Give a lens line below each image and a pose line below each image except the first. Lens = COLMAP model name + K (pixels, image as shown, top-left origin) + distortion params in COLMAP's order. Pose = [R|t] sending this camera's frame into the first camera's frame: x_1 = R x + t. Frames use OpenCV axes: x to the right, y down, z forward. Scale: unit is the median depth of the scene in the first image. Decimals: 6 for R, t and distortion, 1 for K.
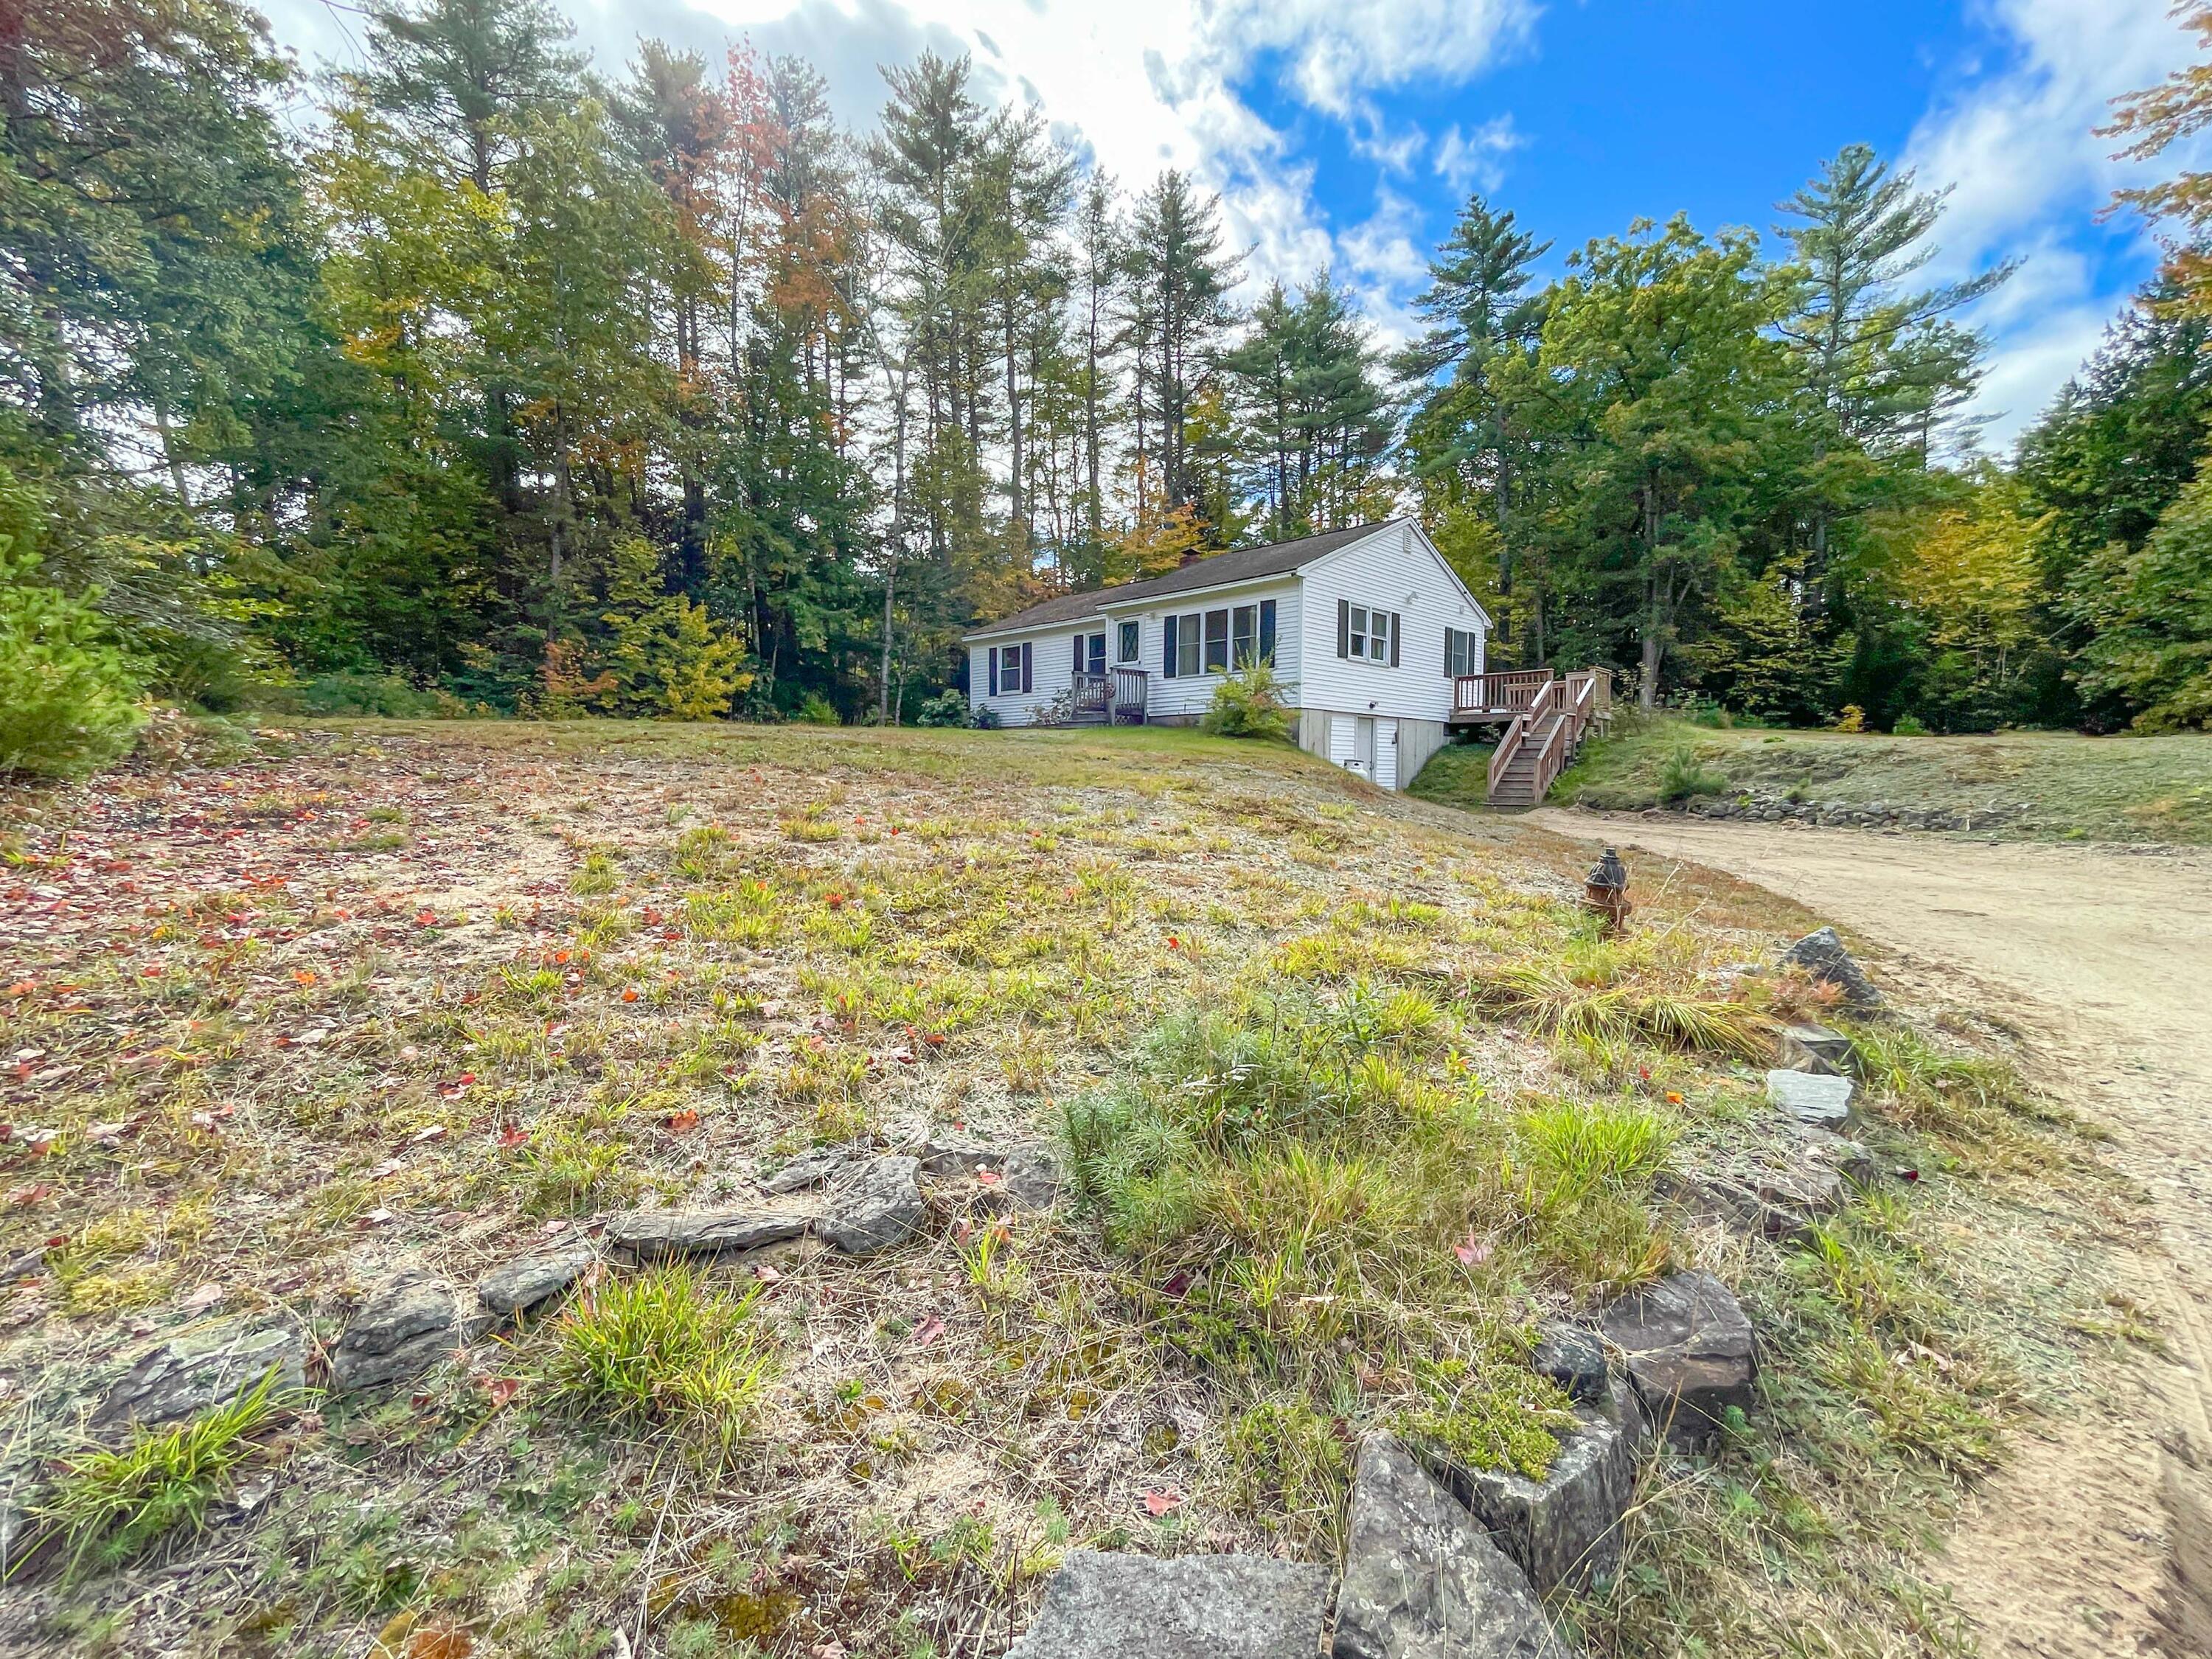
lens RADIAL K [[924.7, 0, 1100.6], [0, 924.7, 829.0], [0, 0, 1]] dist [0.000803, 0.000590]
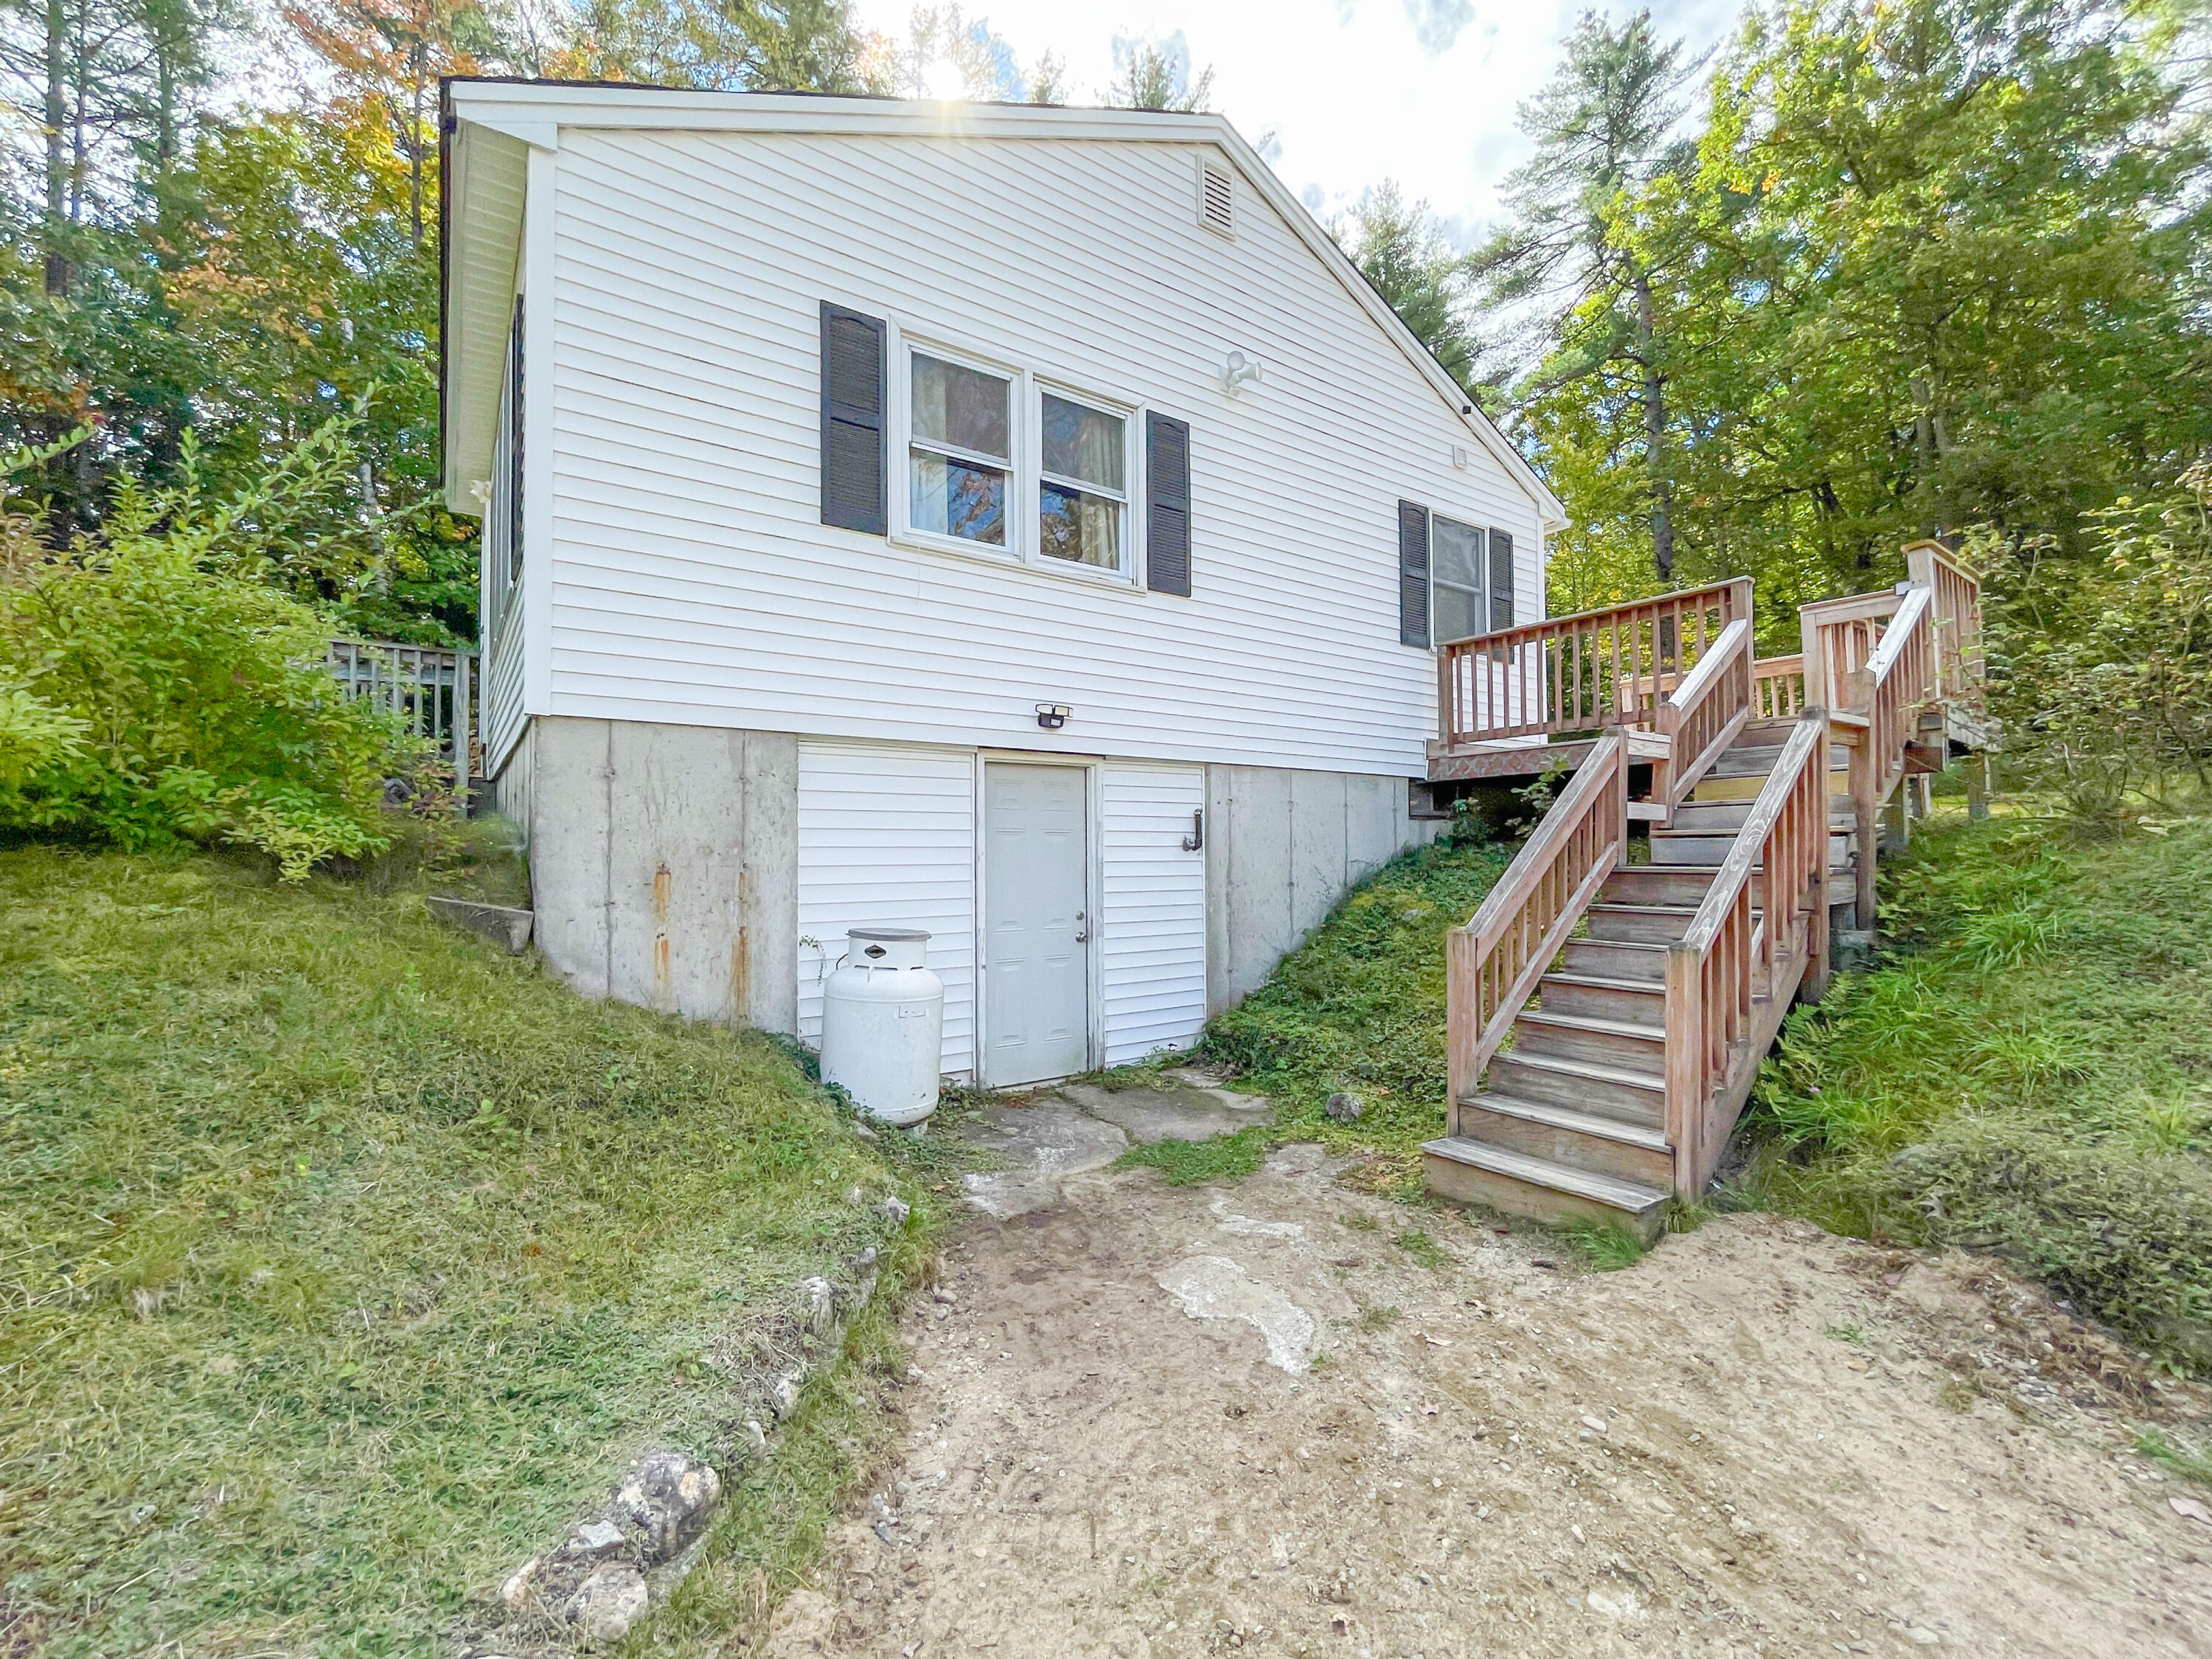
lens RADIAL K [[932.3, 0, 1110.4], [0, 932.3, 840.2], [0, 0, 1]] dist [0.001522, 0.000221]
pose [[0.987463, -0.015120, -0.157125, 0.315885], [0.003066, 0.997051, -0.076675, -0.067203], [0.157821, 0.075232, 0.984598, 0.647120]]
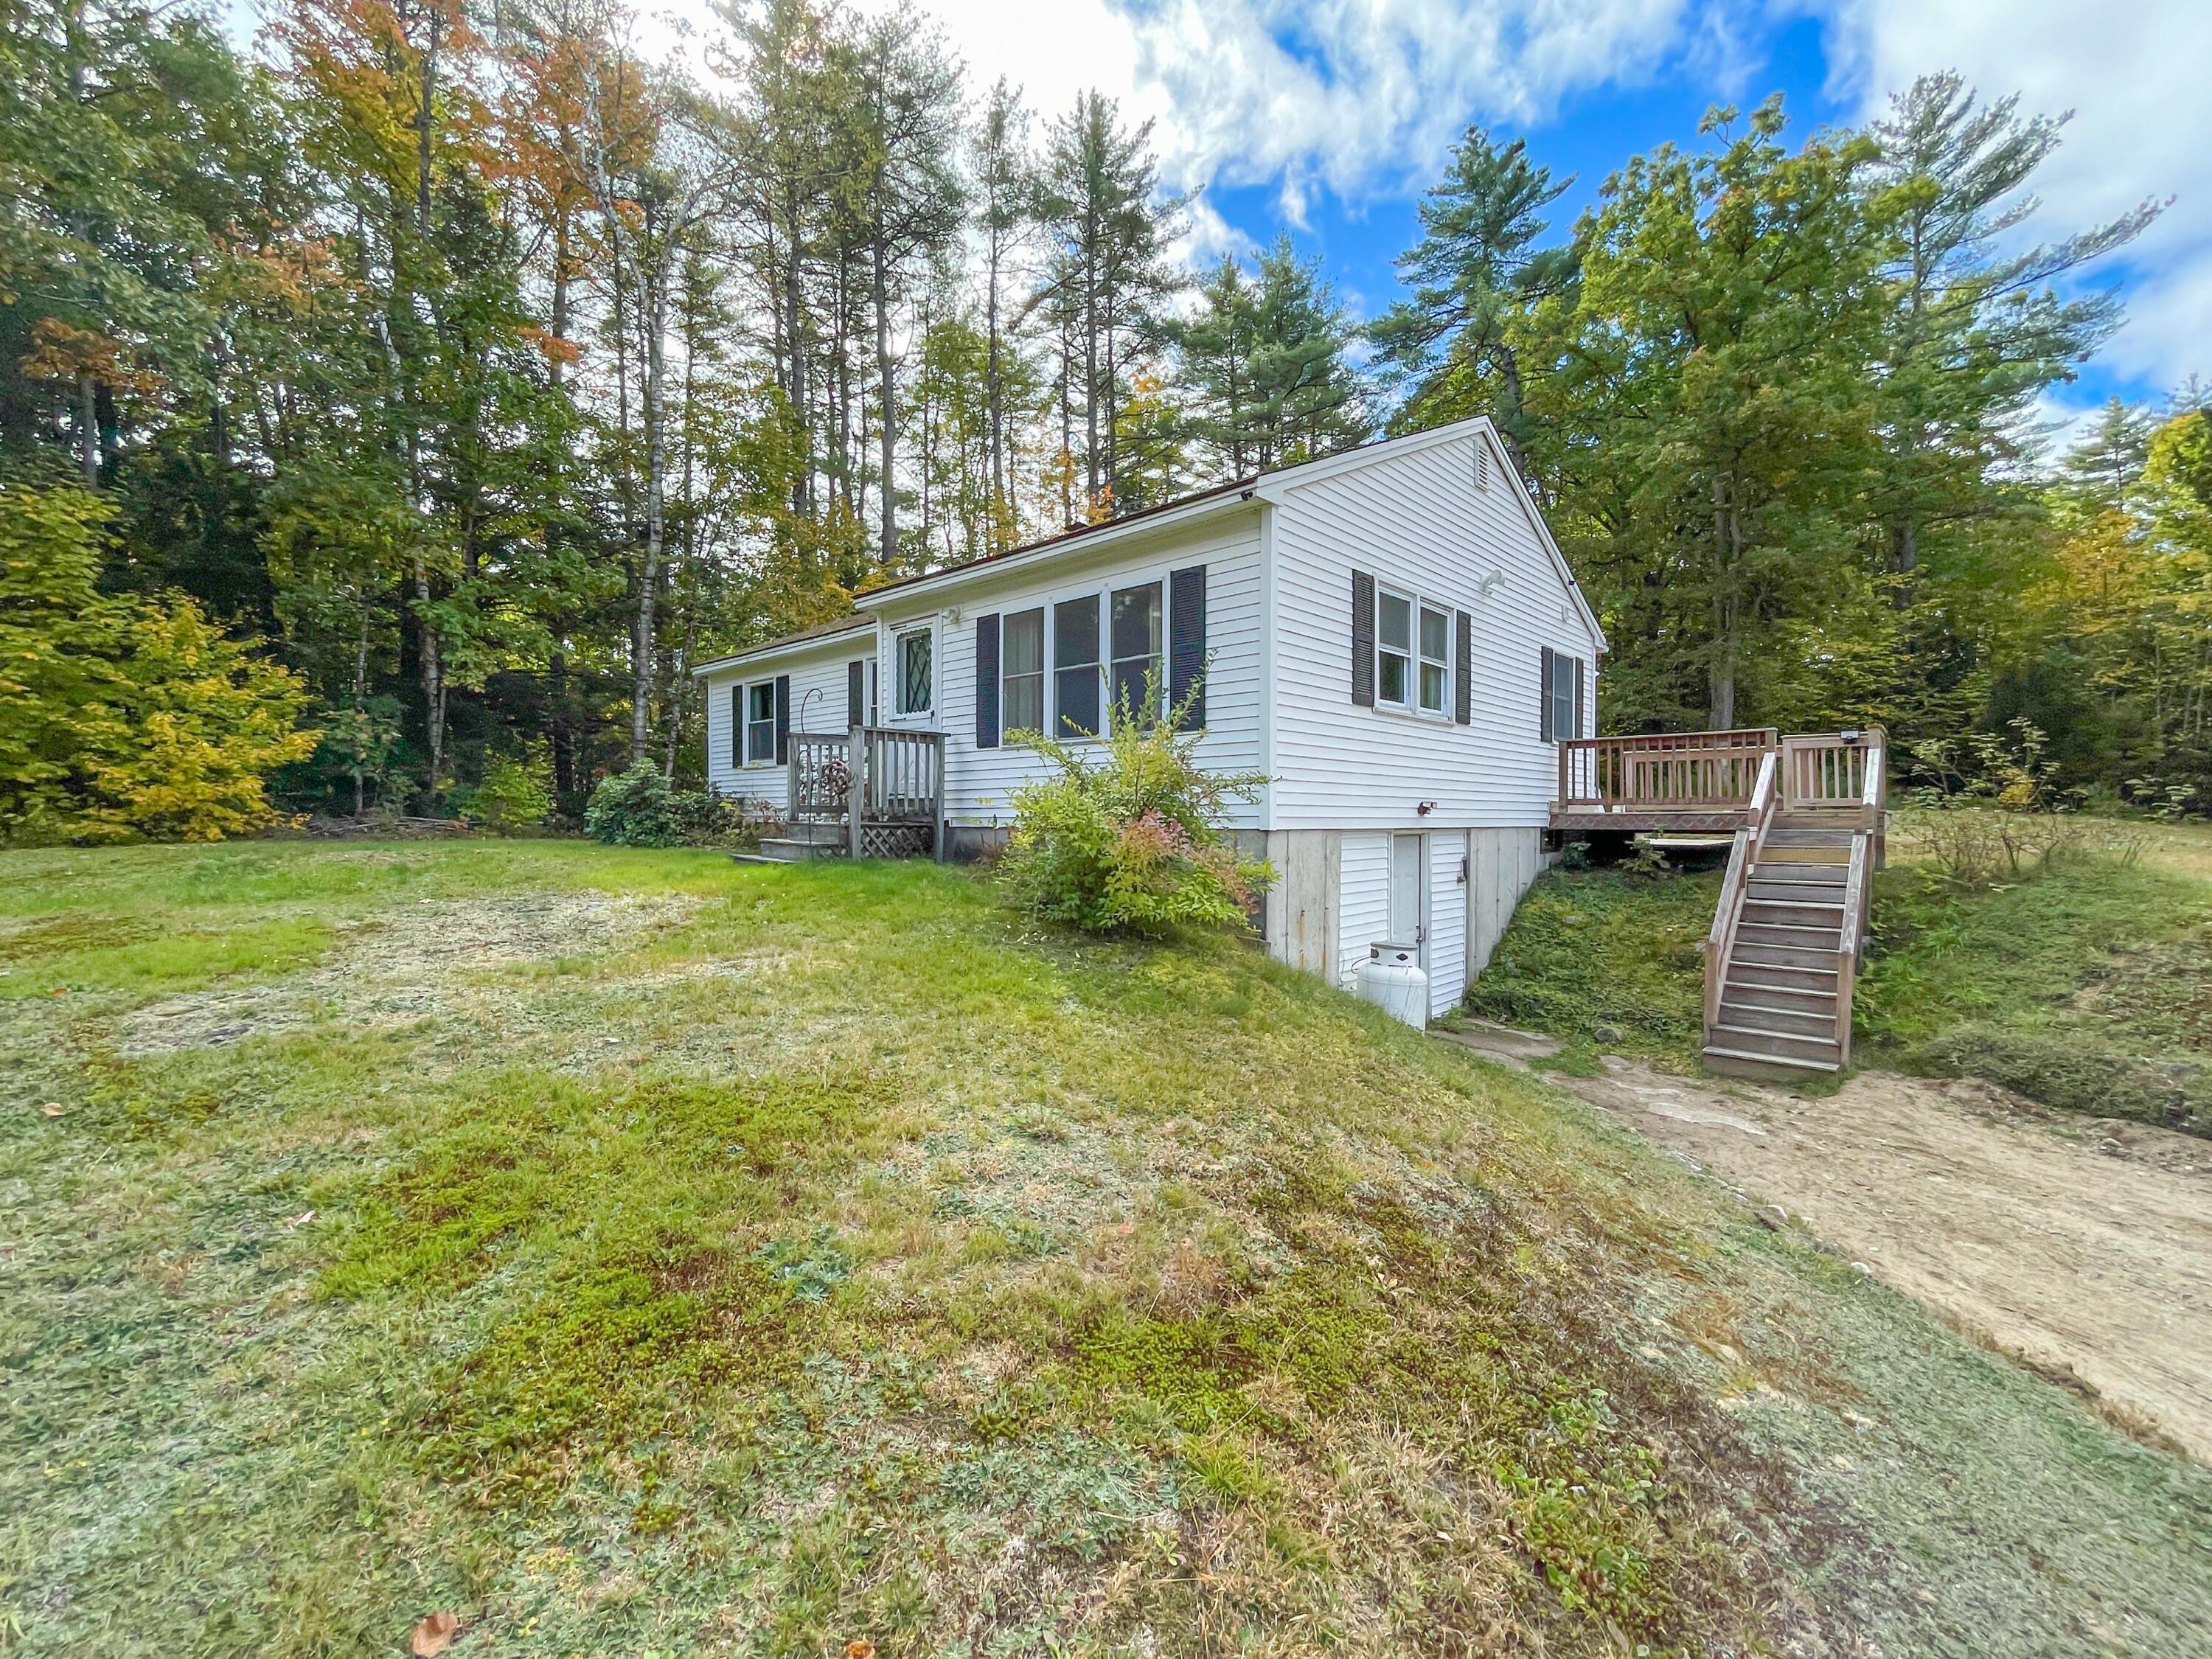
lens RADIAL K [[924.7, 0, 1100.6], [0, 924.7, 829.0], [0, 0, 1]] dist [0.000803, 0.000590]
pose [[0.999279, -0.004121, 0.037749, 0.103833], [0.005824, 0.998965, -0.045113, -0.092437], [-0.037524, 0.045300, 0.998268, 0.488394]]
